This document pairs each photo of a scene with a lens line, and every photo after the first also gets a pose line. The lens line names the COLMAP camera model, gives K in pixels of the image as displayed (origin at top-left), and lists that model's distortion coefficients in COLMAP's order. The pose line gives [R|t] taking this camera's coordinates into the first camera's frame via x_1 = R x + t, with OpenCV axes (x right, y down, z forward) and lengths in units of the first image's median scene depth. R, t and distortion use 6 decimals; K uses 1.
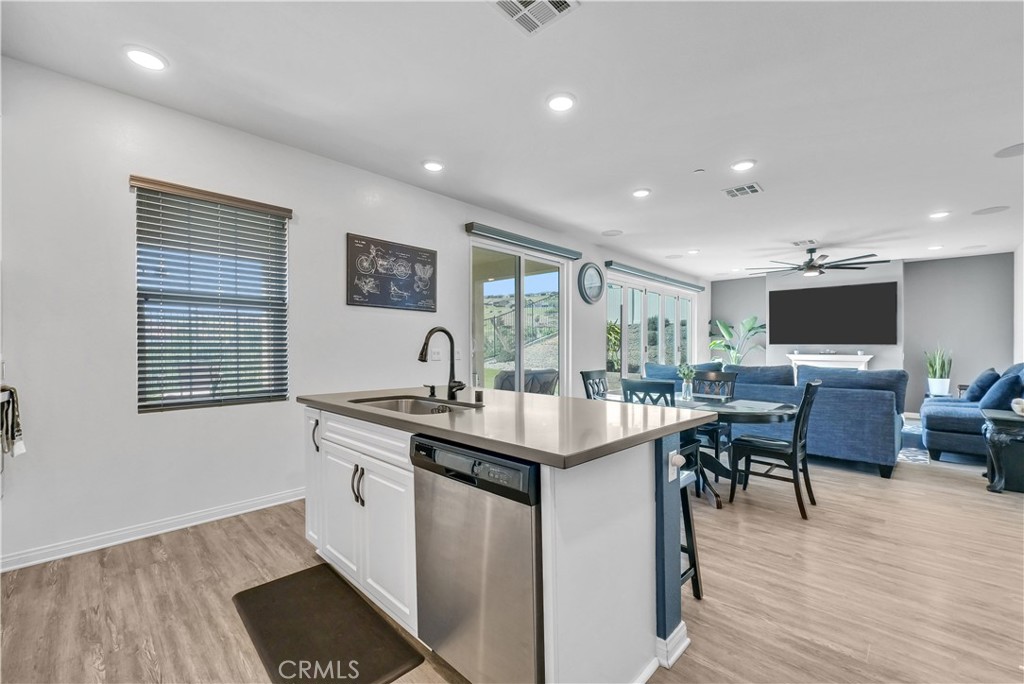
lens RADIAL K [[421.5, 0, 514.9], [0, 421.5, 351.1], [0, 0, 1]] dist [0.004956, -0.000478]
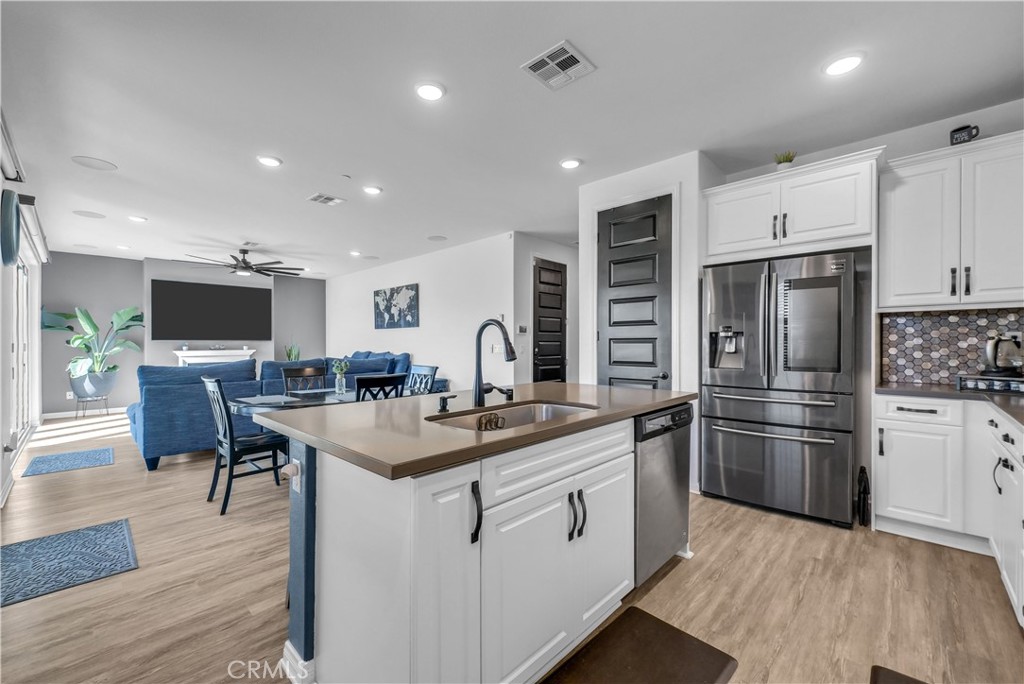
lens RADIAL K [[421.5, 0, 511.7], [0, 421.5, 340.2], [0, 0, 1]] dist [0.004956, -0.000478]
pose [[0.005447, 0.002029, 0.999983, -0.584653], [0.013857, 0.999902, -0.002104, -0.008041], [-0.999889, 0.013869, 0.005418, 0.553331]]
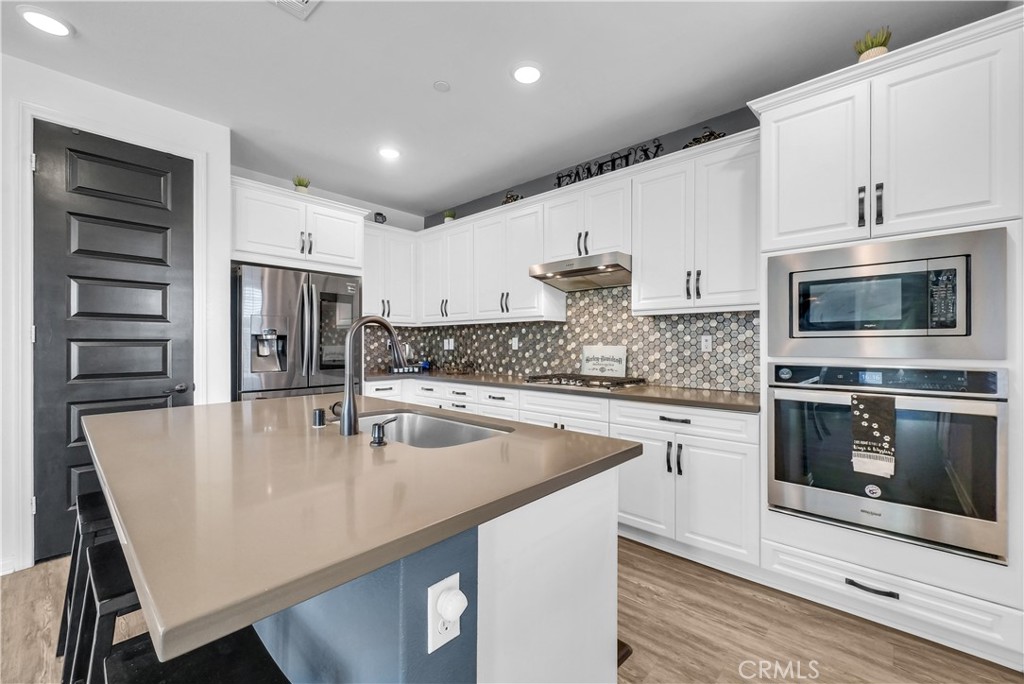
lens RADIAL K [[421.5, 0, 512.5], [0, 421.5, 345.7], [0, 0, 1]] dist [0.004956, -0.000478]
pose [[-0.999843, -0.003335, -0.017394, -0.219810], [-0.003575, 0.999899, 0.013769, -0.011782], [0.017346, 0.013829, -0.999754, 0.951313]]
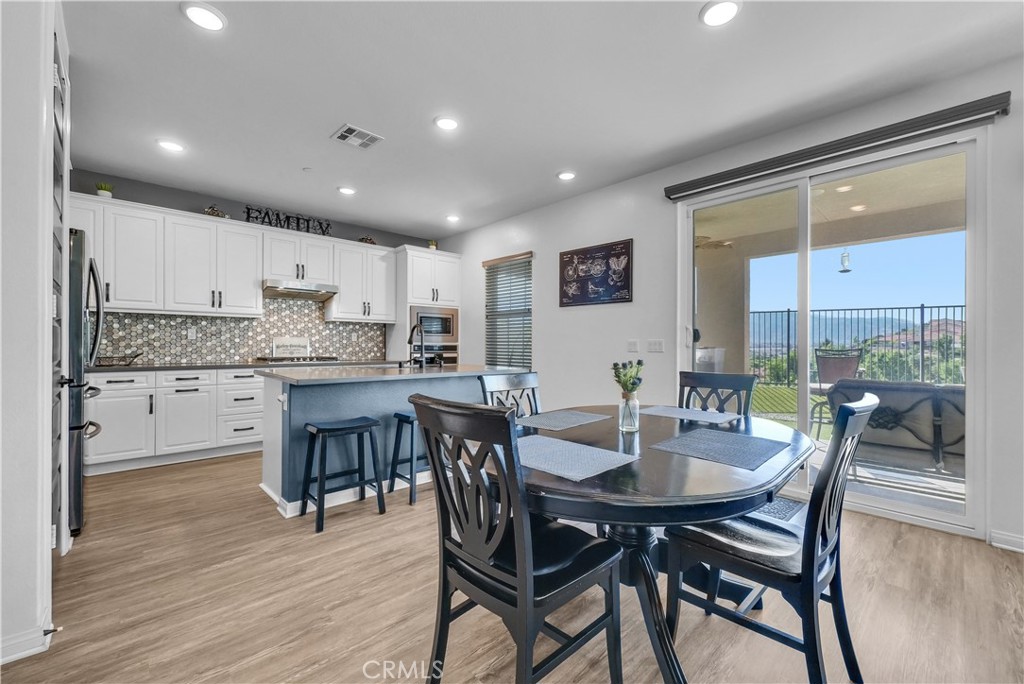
lens RADIAL K [[421.5, 0, 511.5], [0, 421.5, 344.1], [0, 0, 1]] dist [0.004956, -0.000478]
pose [[-0.056697, -0.005224, -0.998378, 0.859587], [-0.016832, 0.999849, -0.004276, 0.014924], [0.998250, 0.016562, -0.056776, 0.849776]]
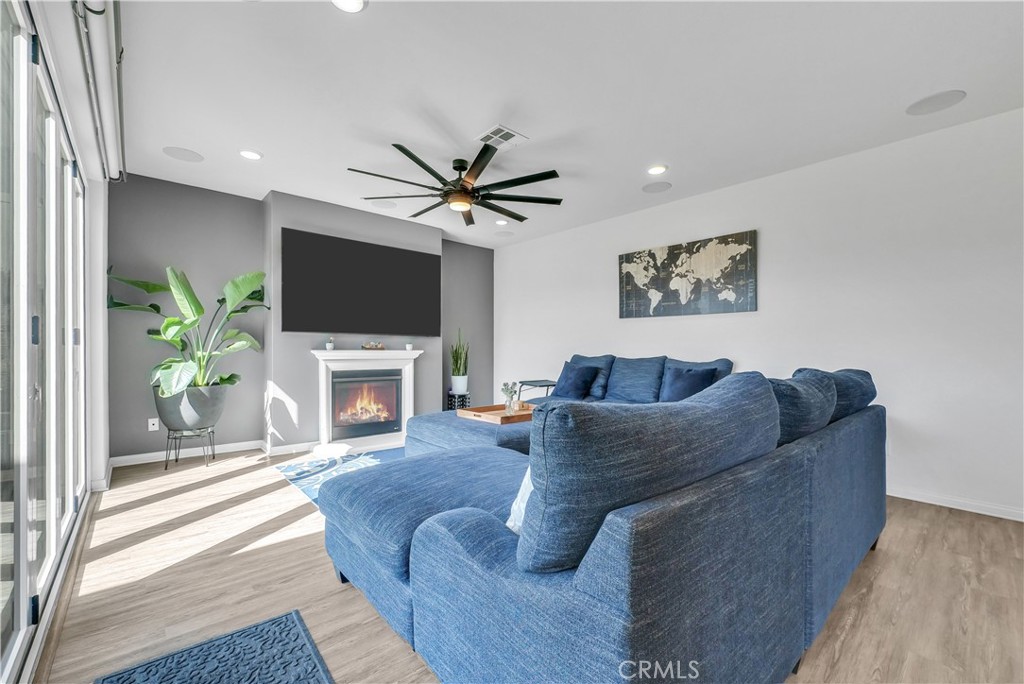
lens RADIAL K [[421.5, 0, 514.8], [0, 421.5, 350.5], [0, 0, 1]] dist [0.004956, -0.000478]
pose [[0.072680, -0.009246, 0.997312, 0.242666], [0.002984, 0.999955, 0.009053, 0.007881], [-0.997351, 0.002318, 0.072705, 1.493601]]
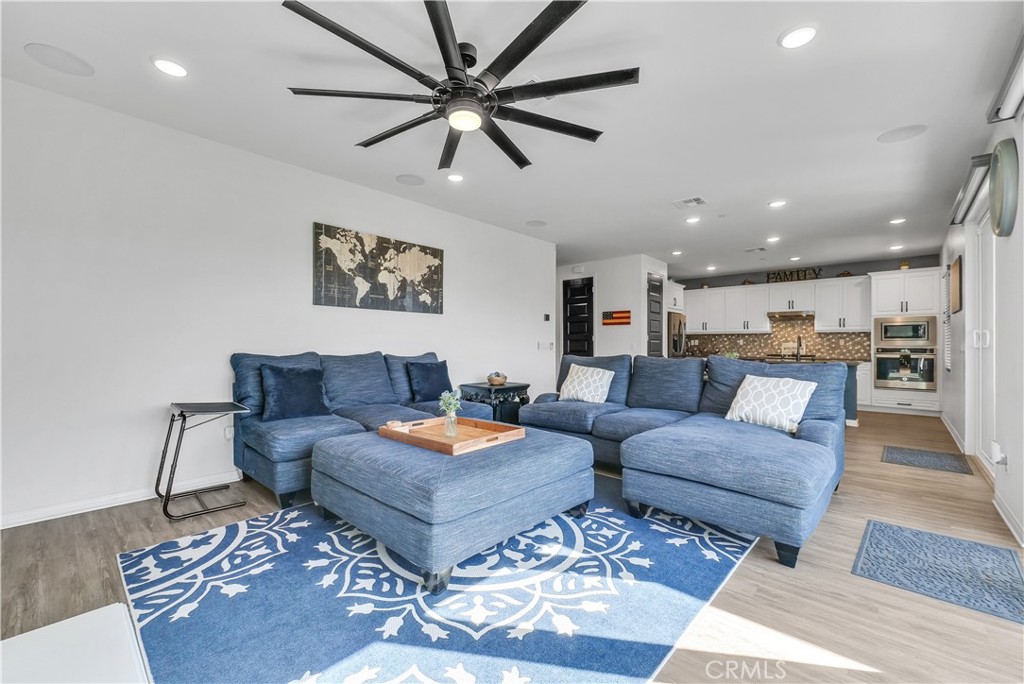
lens RADIAL K [[421.5, 0, 511.7], [0, 421.5, 344.9], [0, 0, 1]] dist [0.004956, -0.000478]
pose [[-0.999634, -0.009713, -0.025261, 1.125066], [-0.009948, 0.999908, 0.009198, 0.003419], [0.025169, 0.009446, -0.999639, 2.283519]]
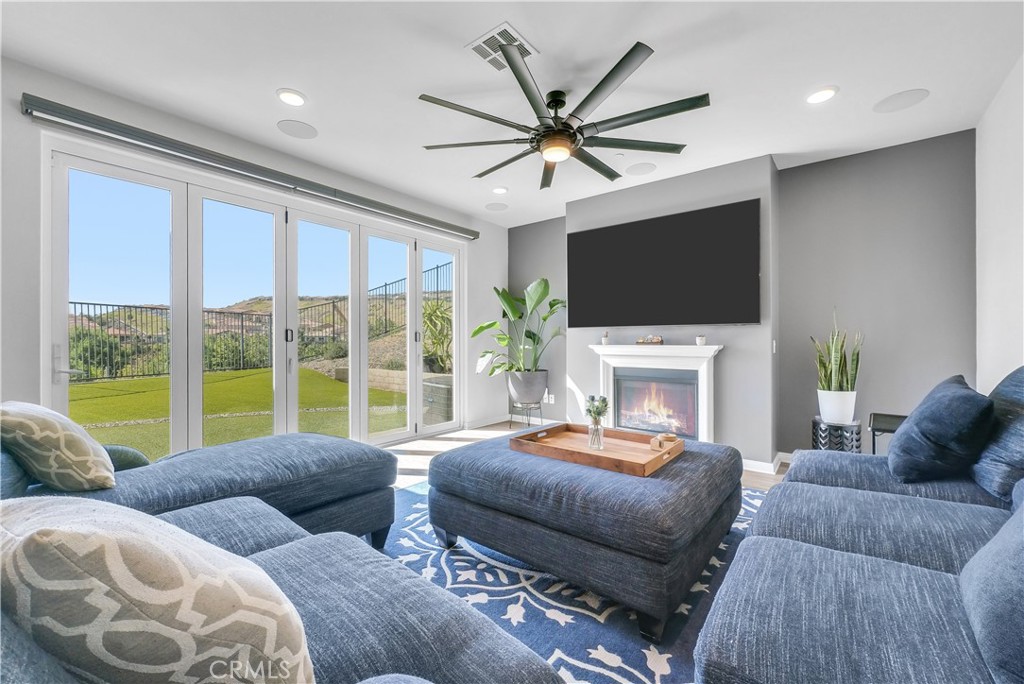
lens RADIAL K [[421.5, 0, 507.5], [0, 421.5, 343.8], [0, 0, 1]] dist [0.004956, -0.000478]
pose [[0.995413, -0.004082, 0.095582, 1.029137], [0.004626, 0.999974, -0.005472, 0.018399], [-0.095557, 0.005889, 0.995407, 0.978844]]
